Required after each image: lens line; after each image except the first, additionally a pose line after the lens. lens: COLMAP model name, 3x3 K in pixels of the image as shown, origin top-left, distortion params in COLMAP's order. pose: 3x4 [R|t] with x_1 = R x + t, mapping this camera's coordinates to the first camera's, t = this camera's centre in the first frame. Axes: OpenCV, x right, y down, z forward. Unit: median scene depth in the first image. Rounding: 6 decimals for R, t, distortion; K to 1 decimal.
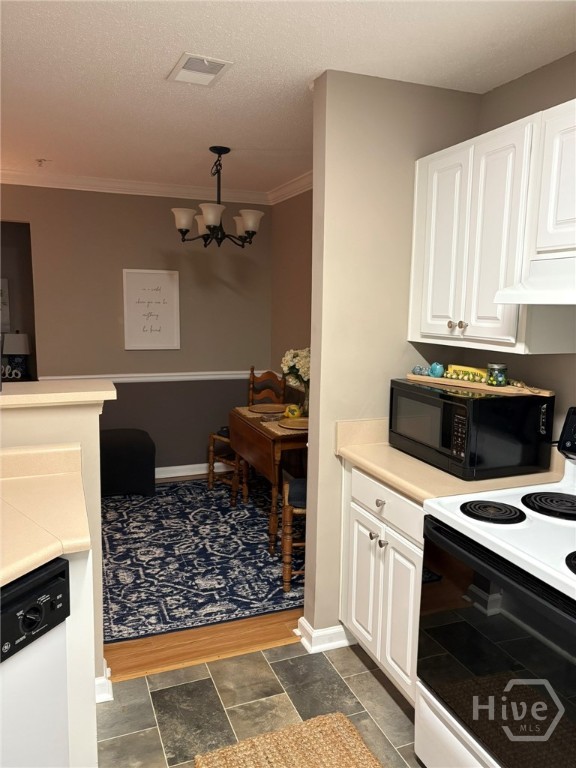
lens RADIAL K [[575.3, 0, 291.2], [0, 575.3, 383.6], [0, 0, 1]] dist [-0.009334, 0.013135]
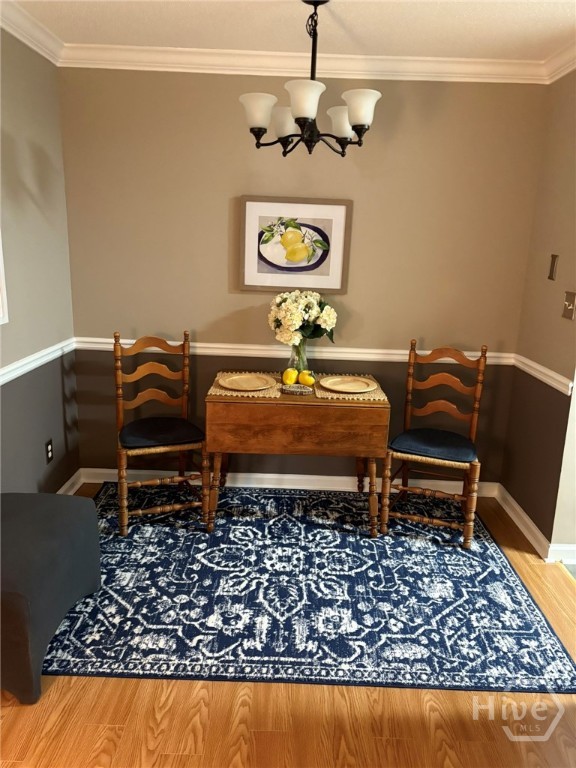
lens RADIAL K [[575.3, 0, 287.5], [0, 575.3, 383.1], [0, 0, 1]] dist [-0.009334, 0.013135]
pose [[0.400301, -0.229714, 0.887125, -0.768919], [0.124448, 0.972730, 0.195725, -0.105141], [-0.907894, 0.032052, 0.417972, 0.740245]]
